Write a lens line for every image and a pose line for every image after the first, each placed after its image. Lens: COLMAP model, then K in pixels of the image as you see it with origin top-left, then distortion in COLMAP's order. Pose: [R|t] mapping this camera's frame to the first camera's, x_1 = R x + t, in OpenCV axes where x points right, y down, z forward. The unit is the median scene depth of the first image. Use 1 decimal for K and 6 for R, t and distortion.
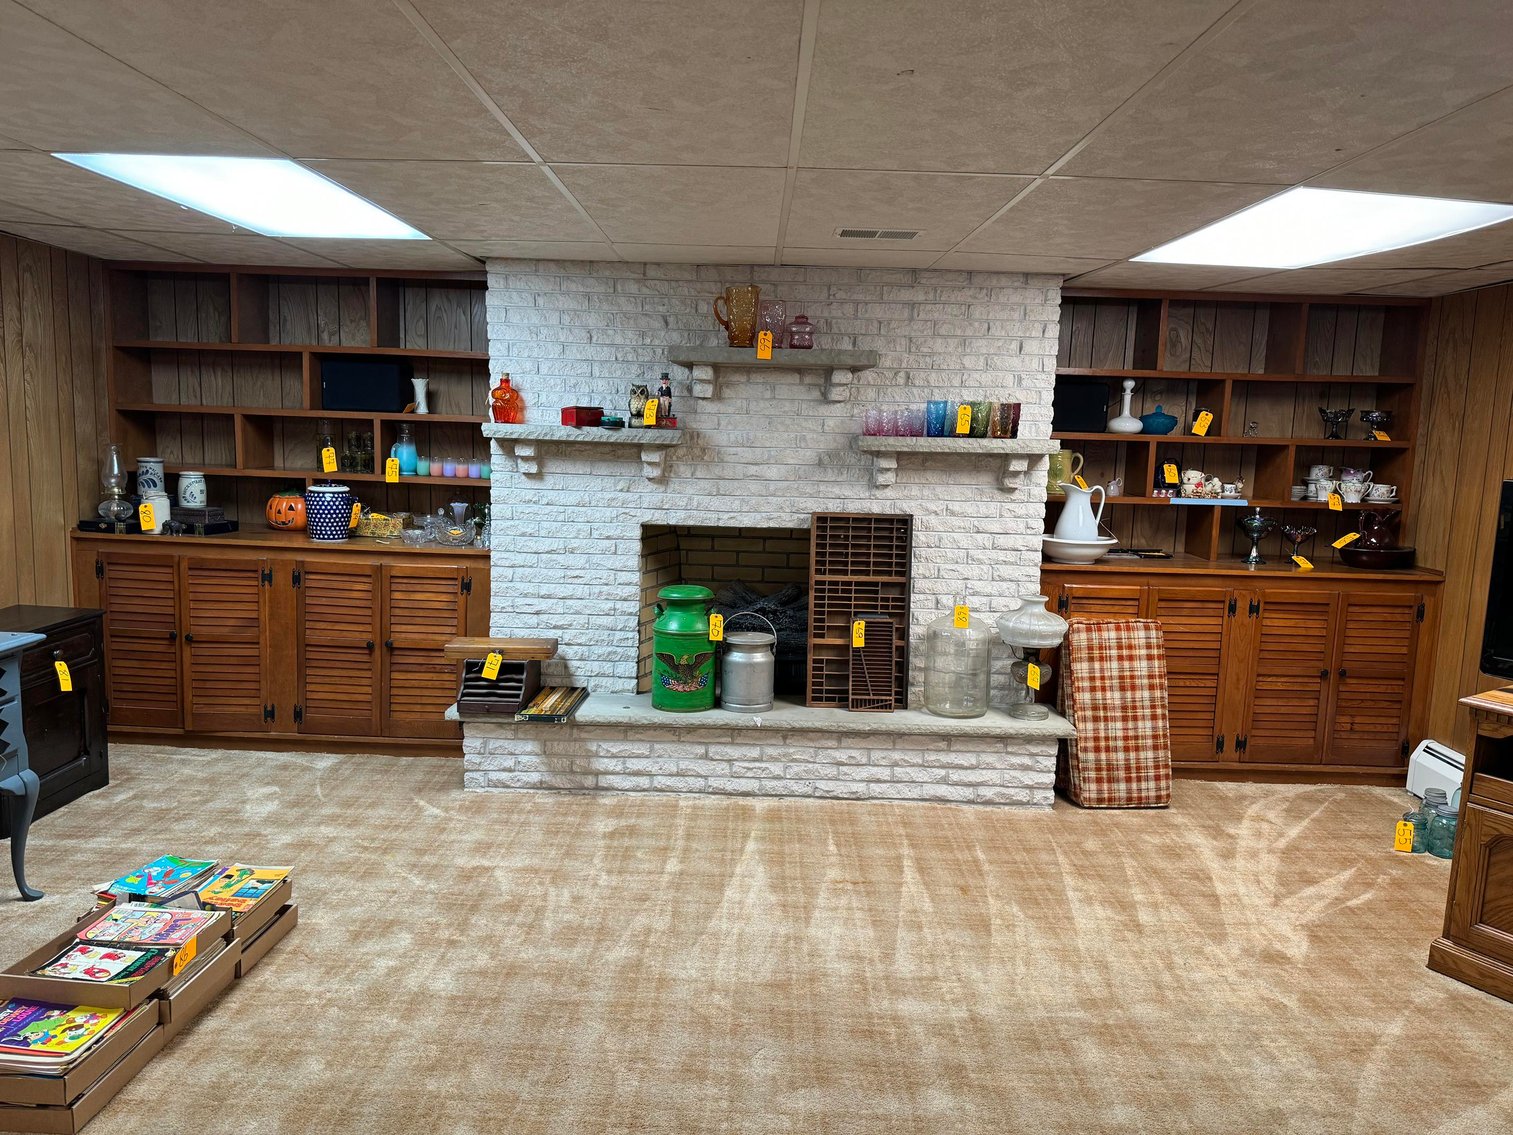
lens RADIAL K [[1069.6, 0, 763.4], [0, 1069.6, 568.4], [0, 0, 1]] dist [0.044474, -0.030784]
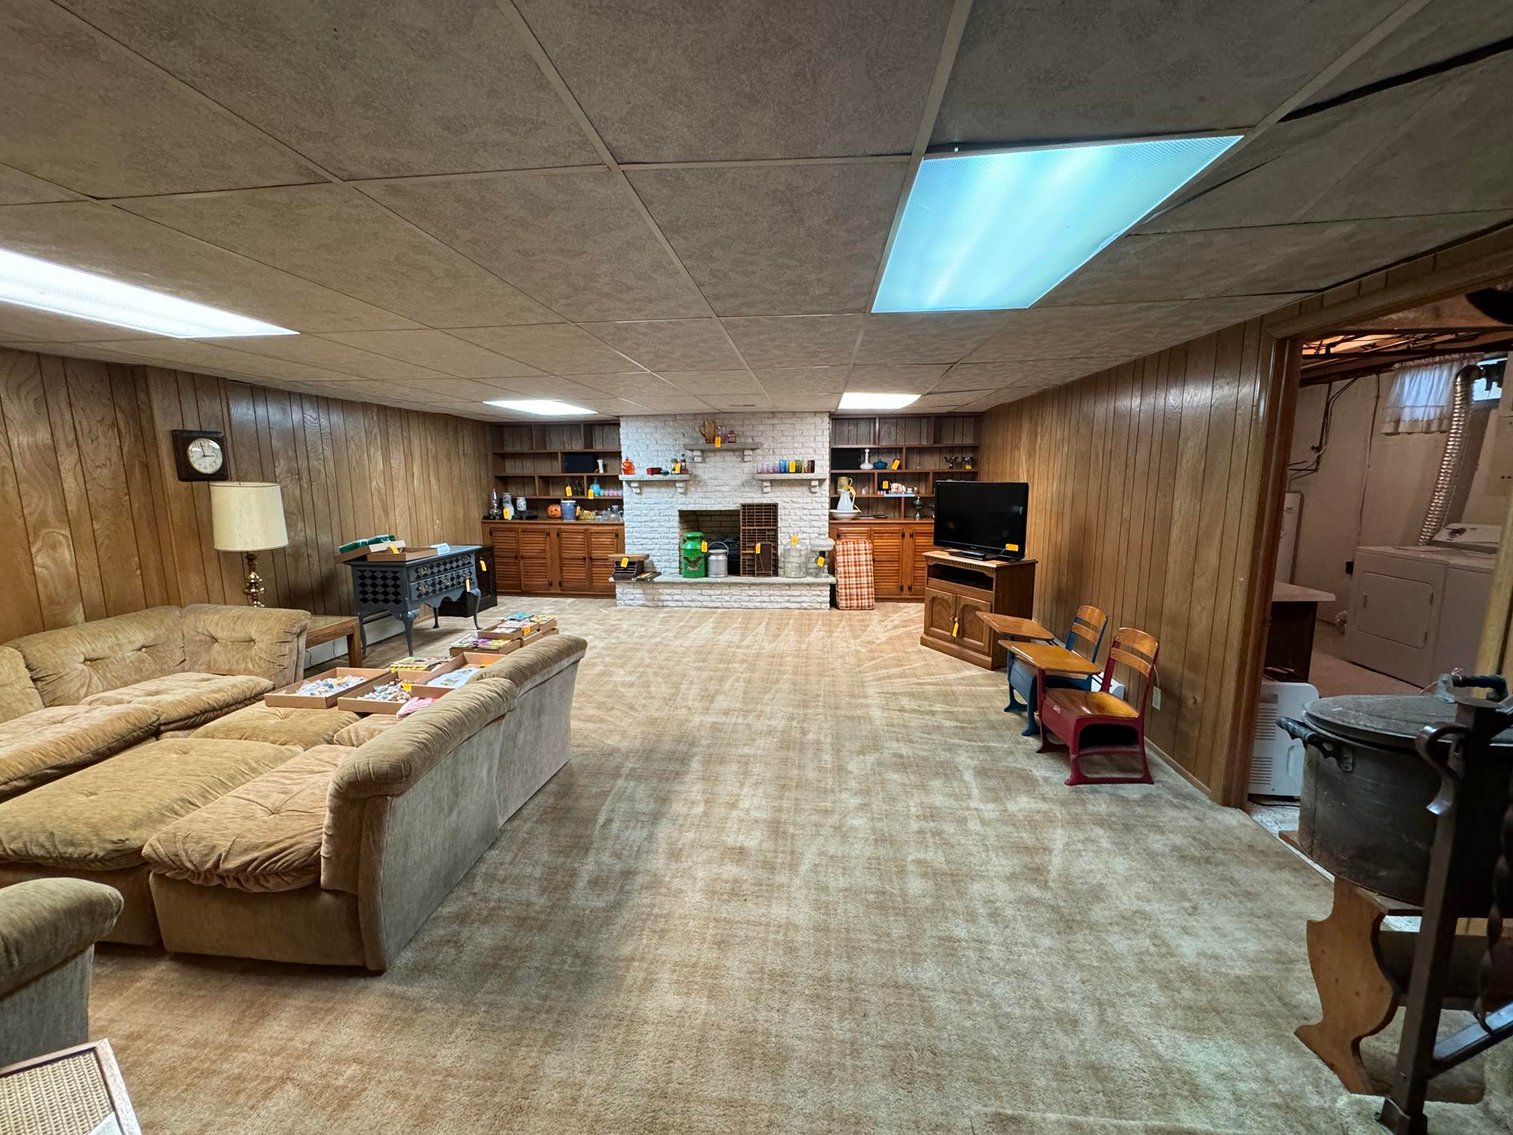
lens RADIAL K [[602.3, 0, 753.1], [0, 602.3, 565.8], [0, 0, 1]] dist [-0.000541, 0.001920]
pose [[0.993554, -0.022055, -0.111190, 0.243217], [0.023906, 0.999597, 0.015340, 0.081420], [0.110807, -0.017899, 0.993681, -0.499185]]
